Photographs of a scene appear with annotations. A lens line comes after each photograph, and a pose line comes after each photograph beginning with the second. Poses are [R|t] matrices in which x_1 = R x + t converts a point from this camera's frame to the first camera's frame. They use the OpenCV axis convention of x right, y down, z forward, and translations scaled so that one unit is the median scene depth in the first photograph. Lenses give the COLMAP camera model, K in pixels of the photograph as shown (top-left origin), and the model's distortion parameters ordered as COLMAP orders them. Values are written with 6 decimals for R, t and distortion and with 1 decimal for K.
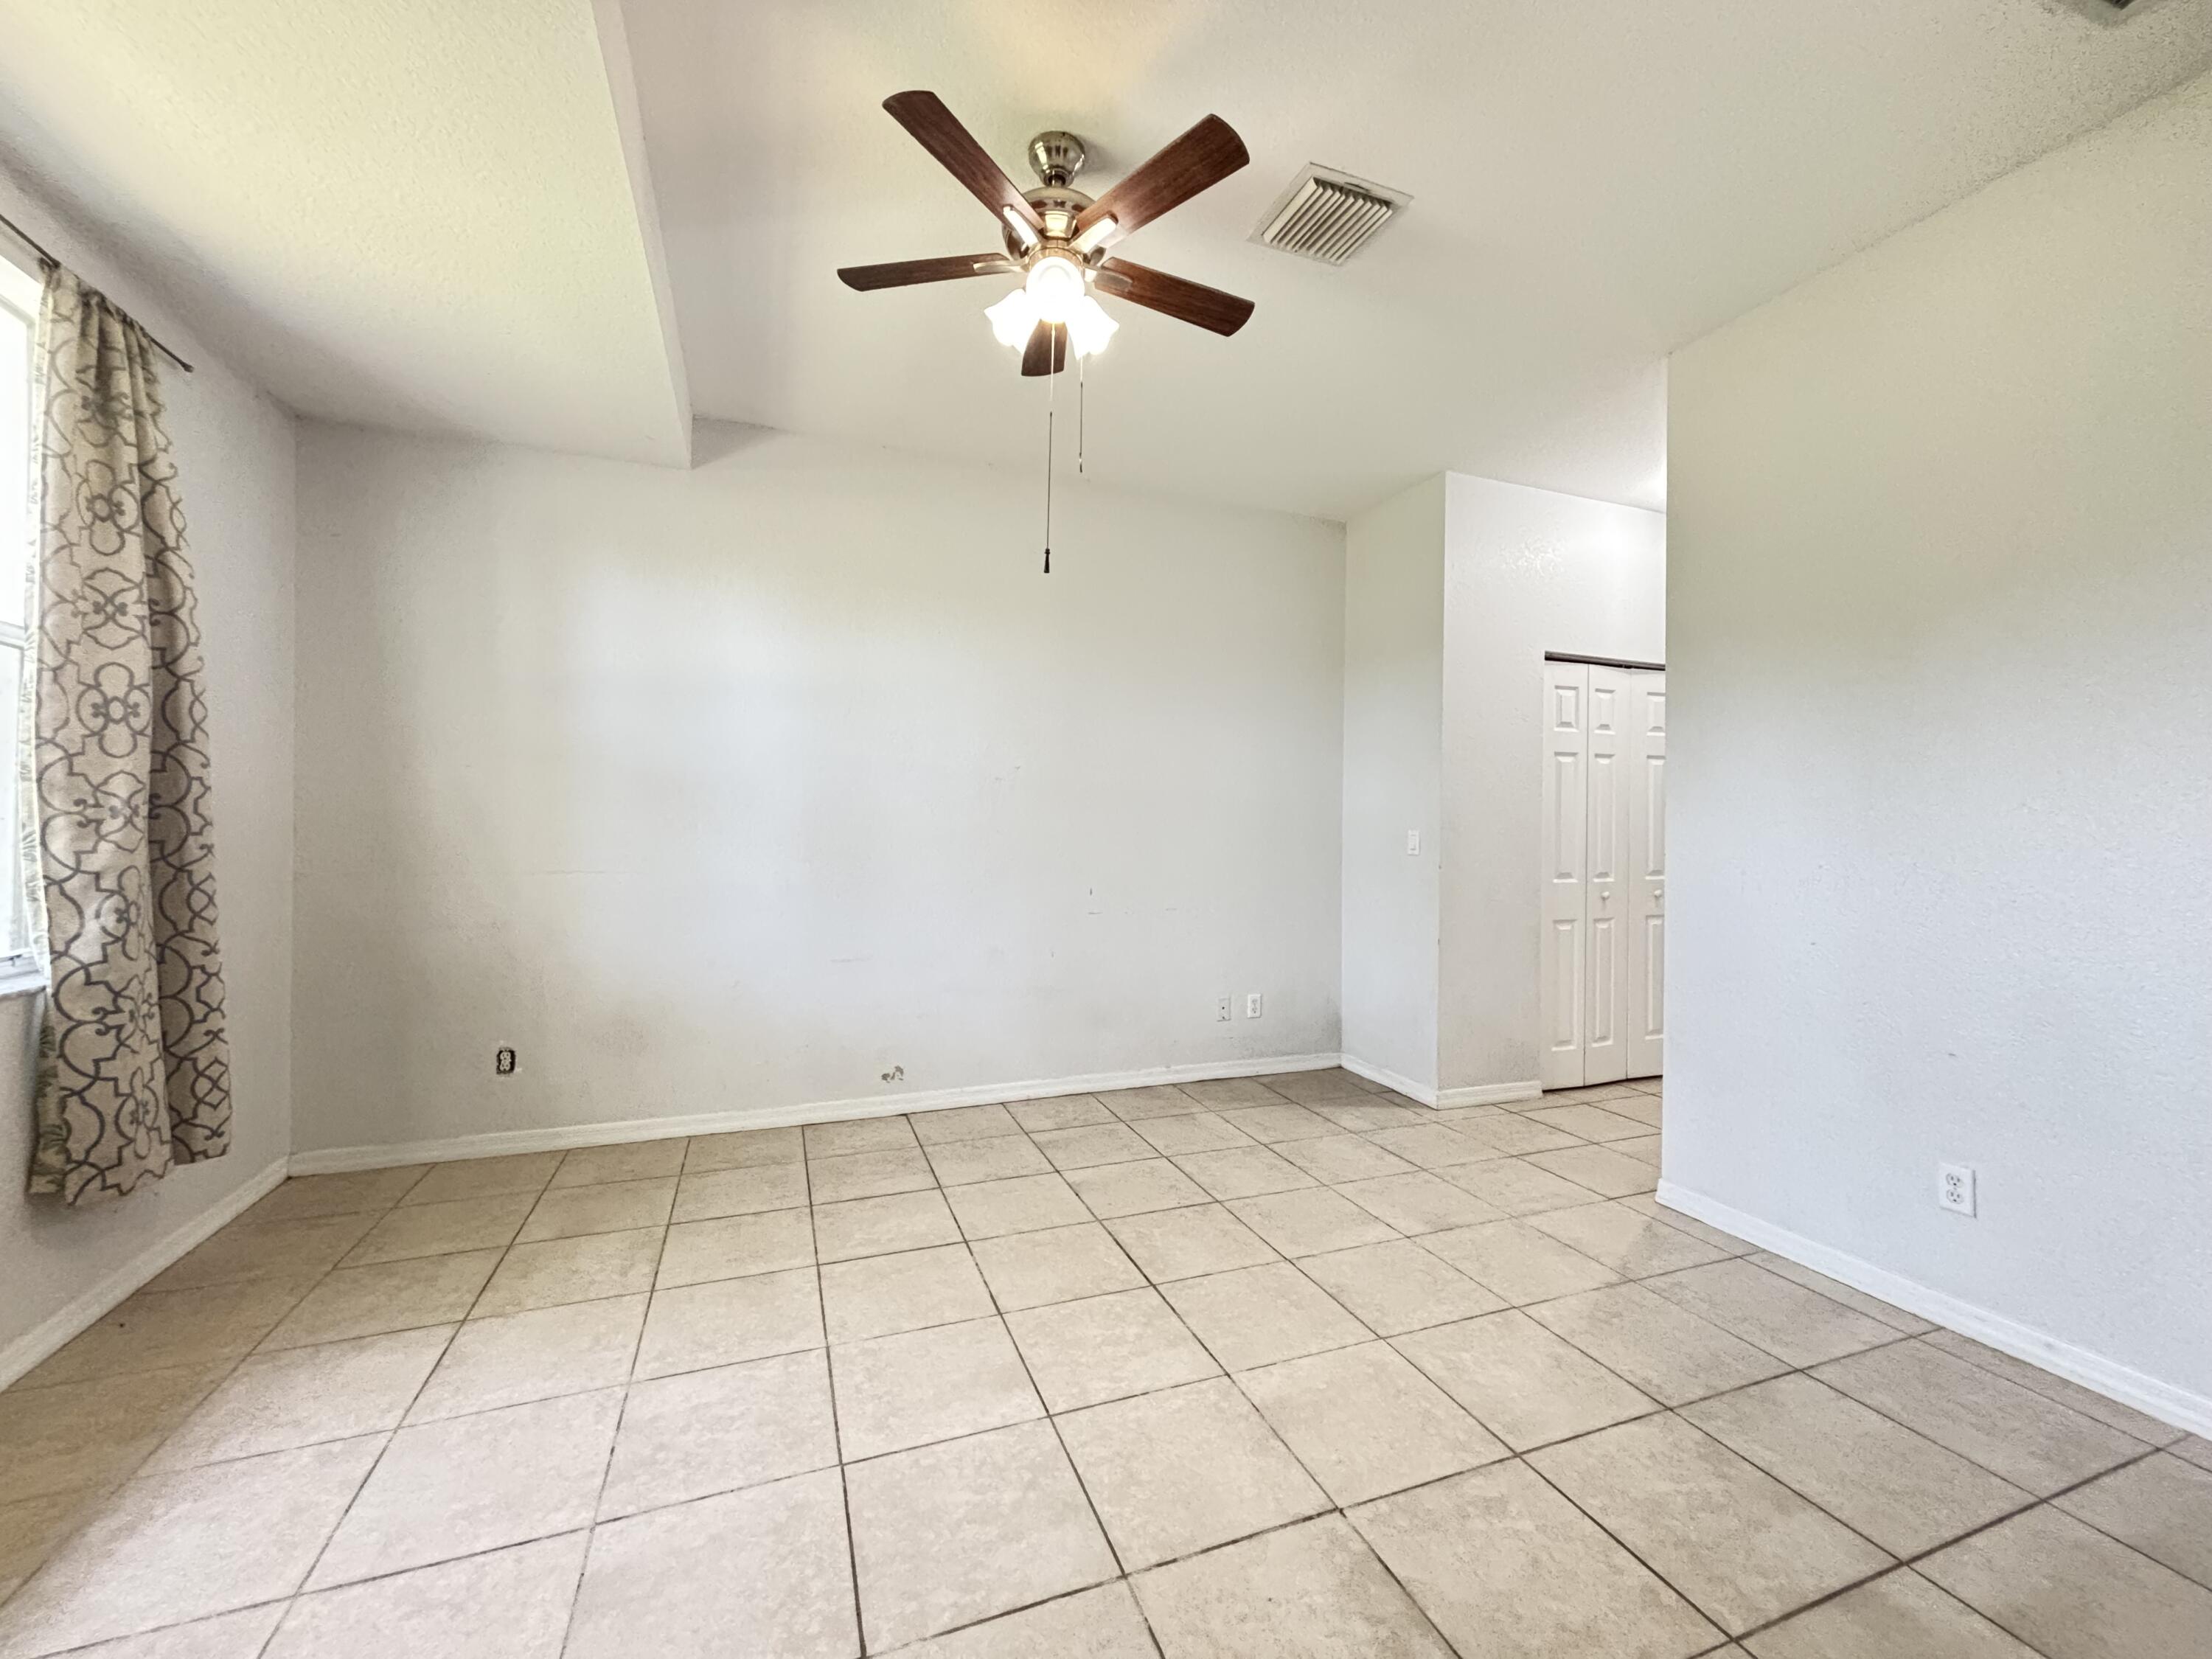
lens RADIAL K [[892.5, 0, 1098.3], [0, 892.5, 821.6], [0, 0, 1]] dist [0.011098, -0.000363]
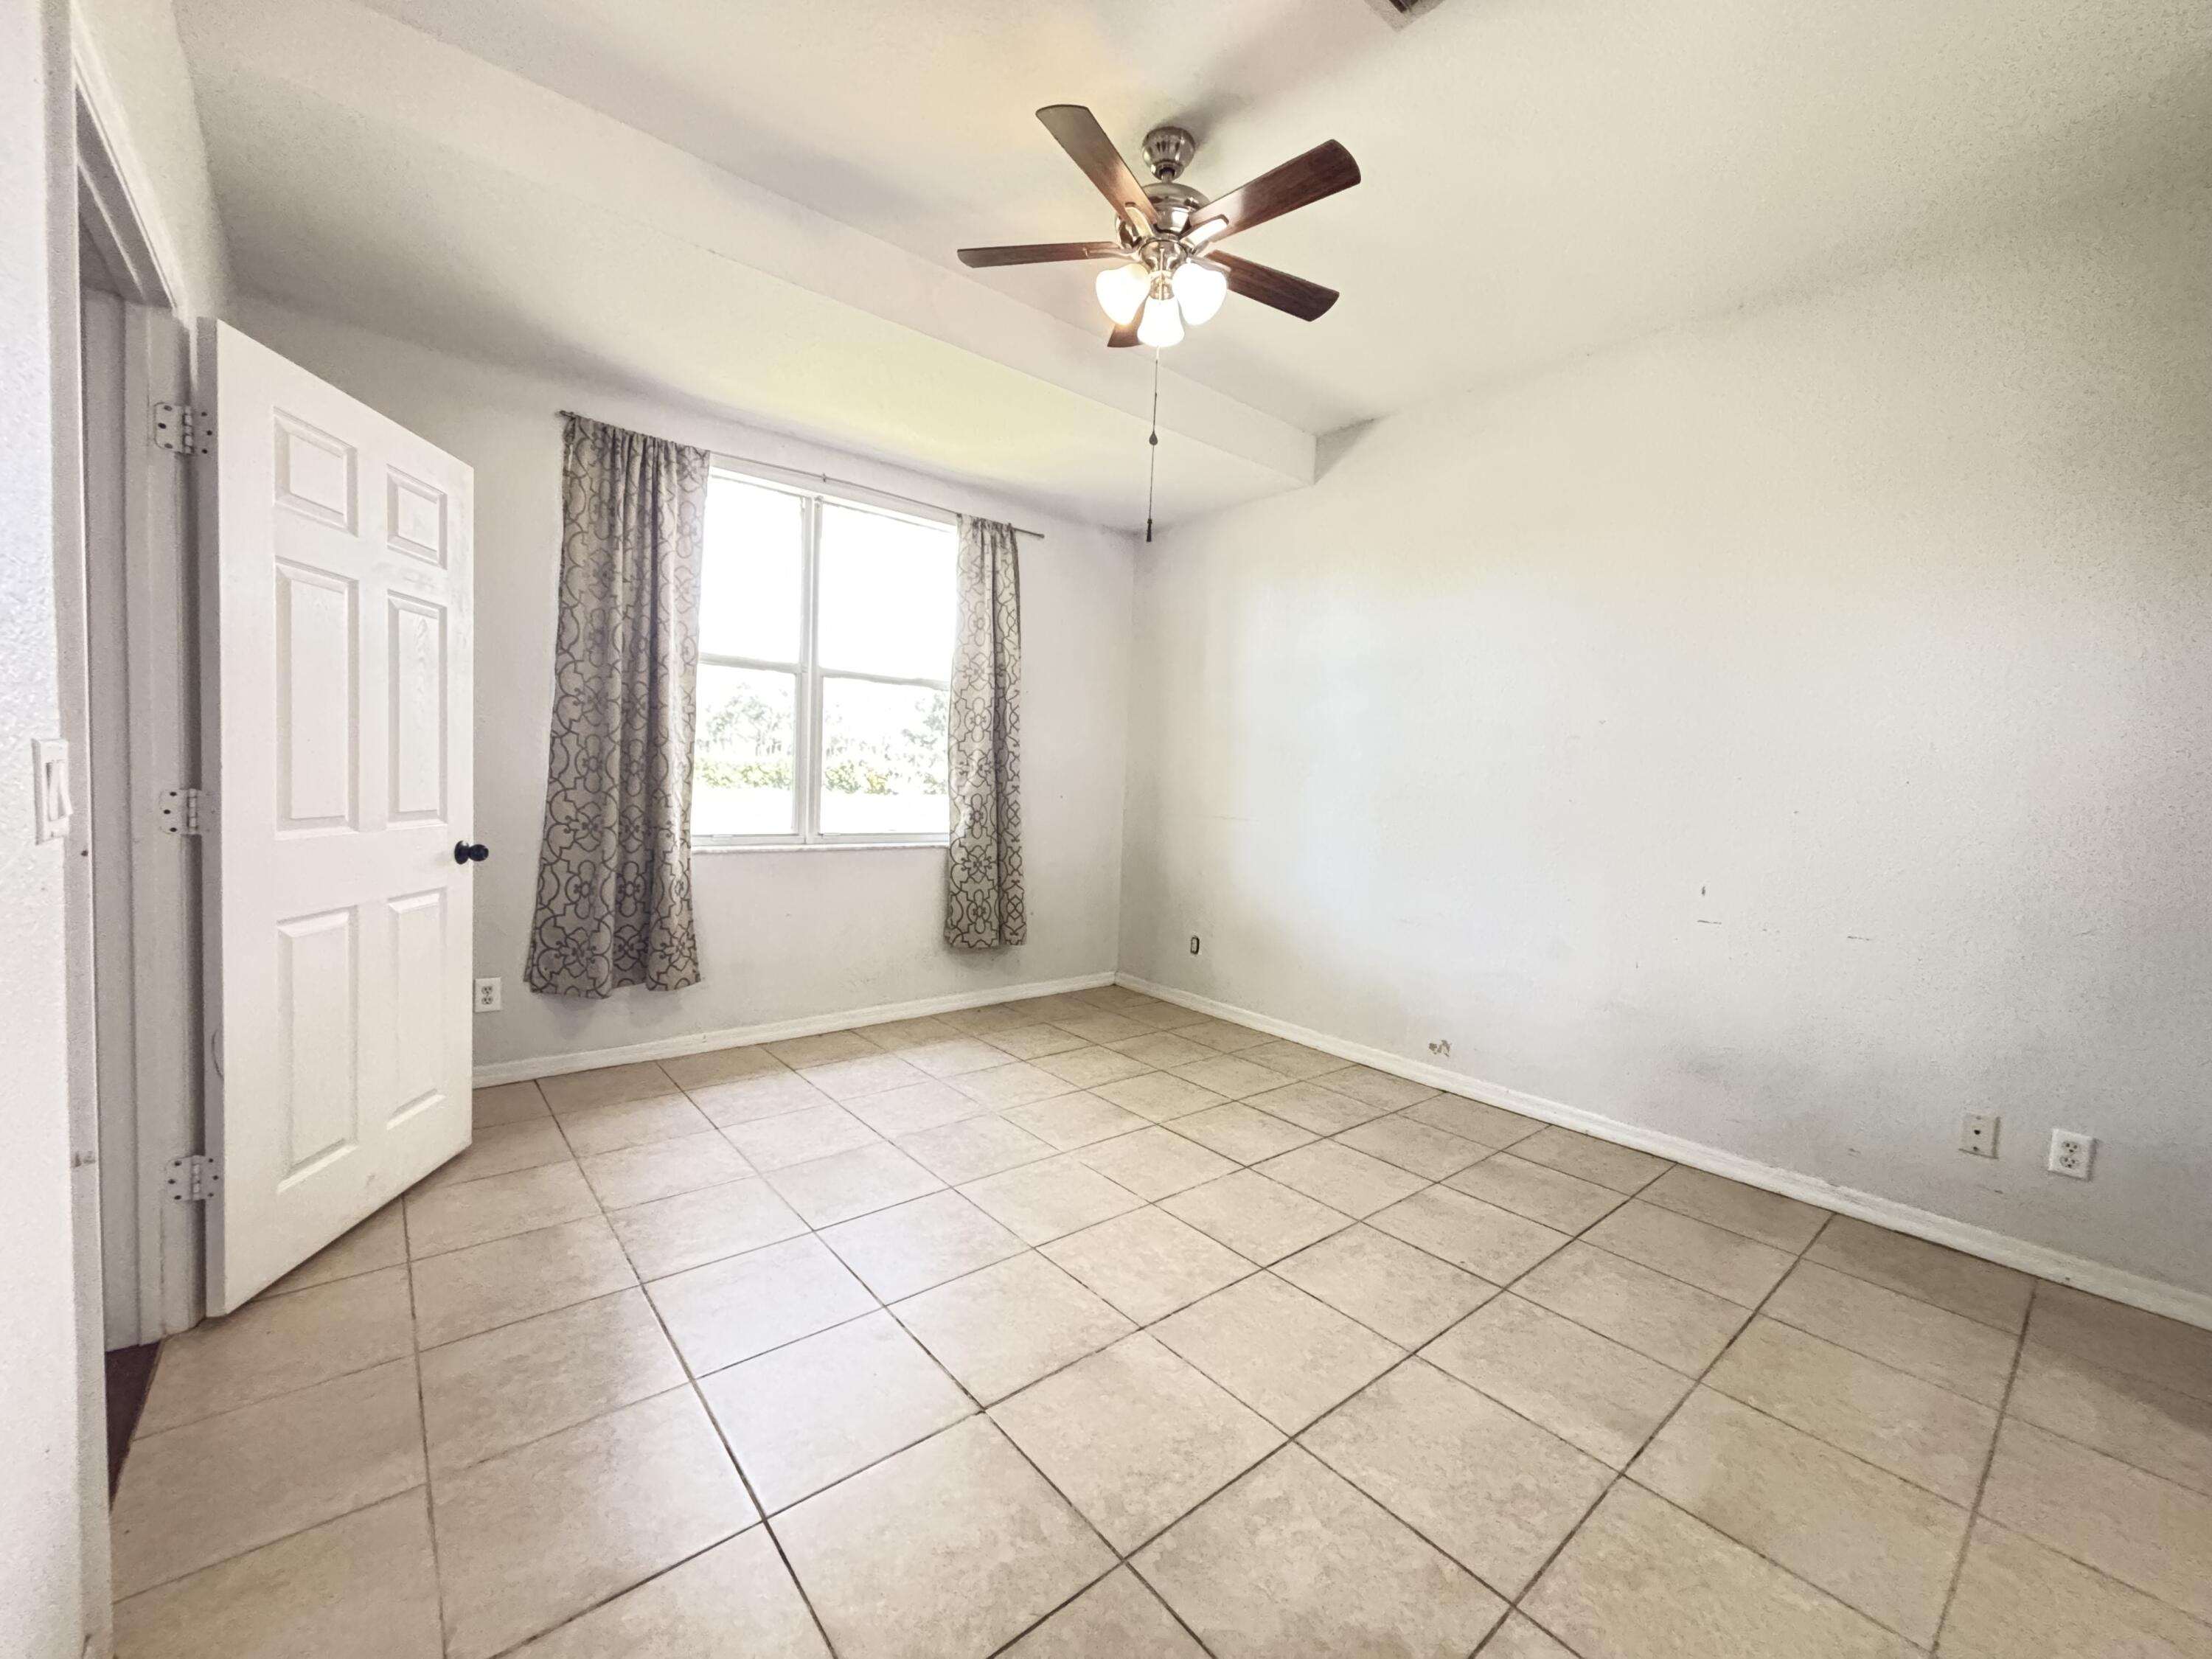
lens RADIAL K [[888.9, 0, 1106.0], [0, 888.9, 829.5], [0, 0, 1]] dist [0.000900, -0.000005]
pose [[0.327756, 0.060941, -0.942795, 0.810664], [-0.032368, 0.998056, 0.053260, 0.010093], [0.944208, 0.013060, 0.329092, 0.495711]]
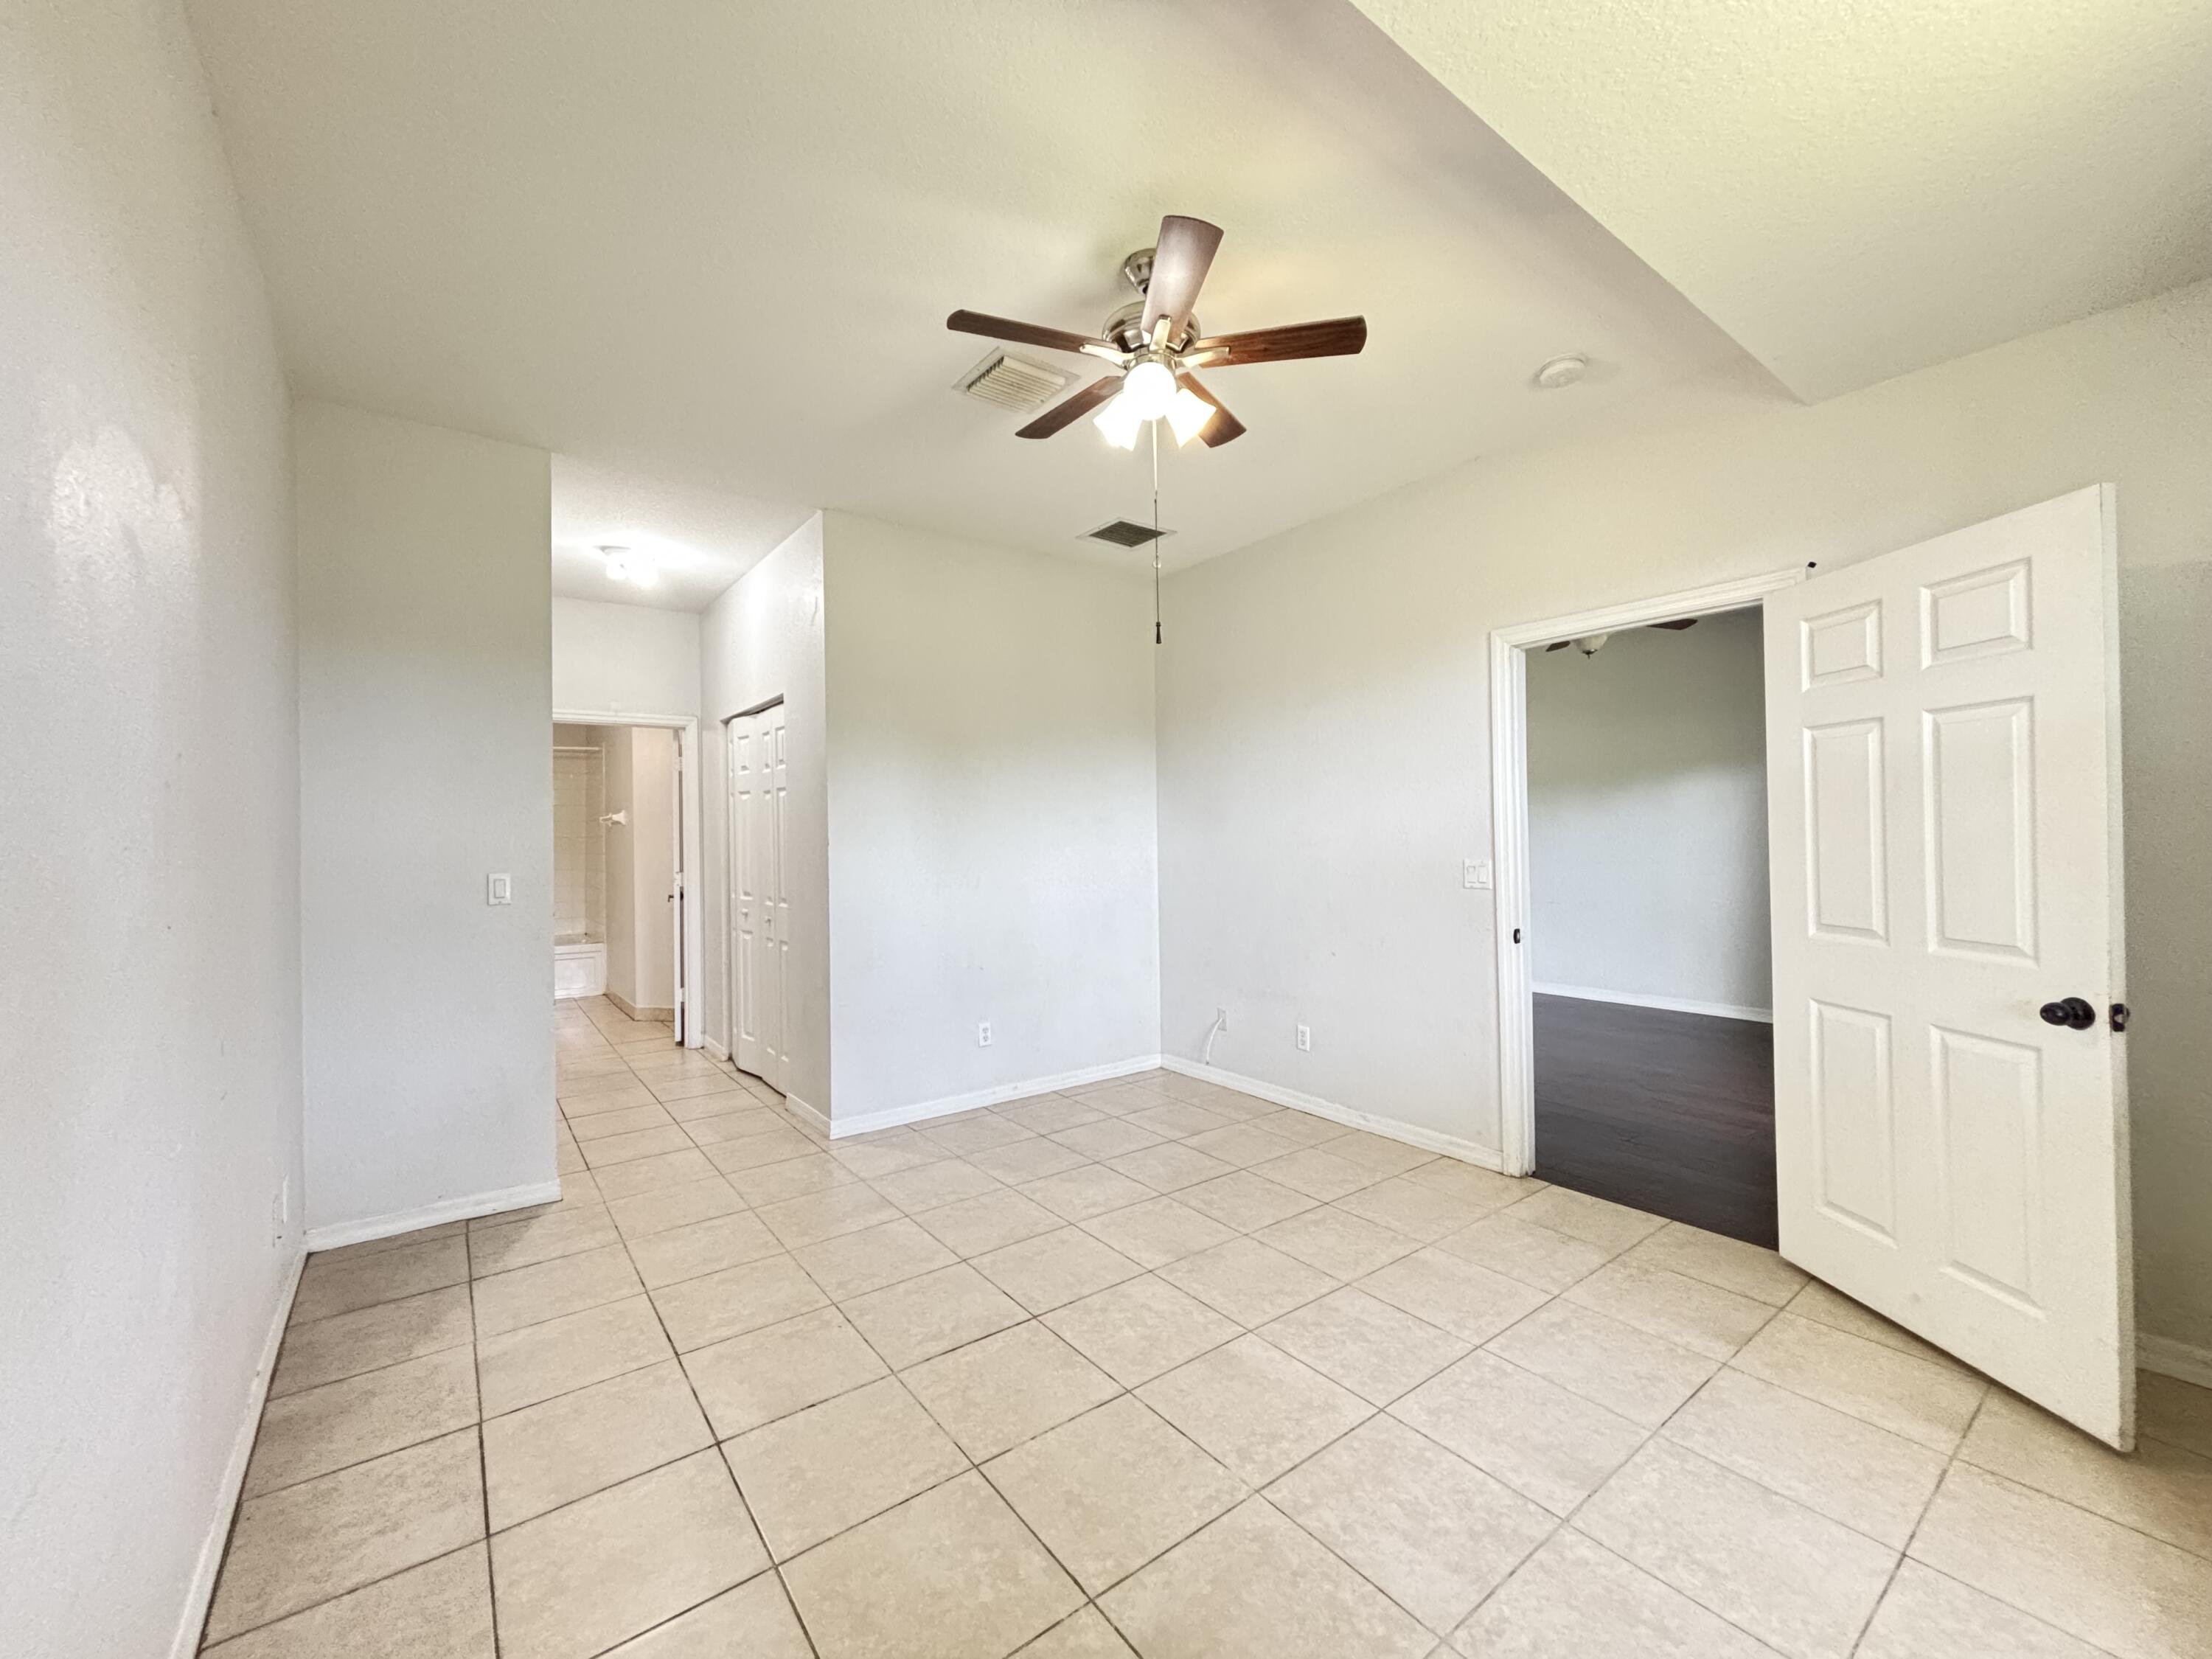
lens RADIAL K [[893.0, 0, 1112.4], [0, 893.0, 831.1], [0, 0, 1]] dist [-0.001500, -0.000092]
pose [[-0.286255, -0.001186, 0.958153, -0.888911], [0.007959, 0.999962, 0.003615, -0.040850], [-0.958120, 0.008660, -0.286235, 1.130043]]
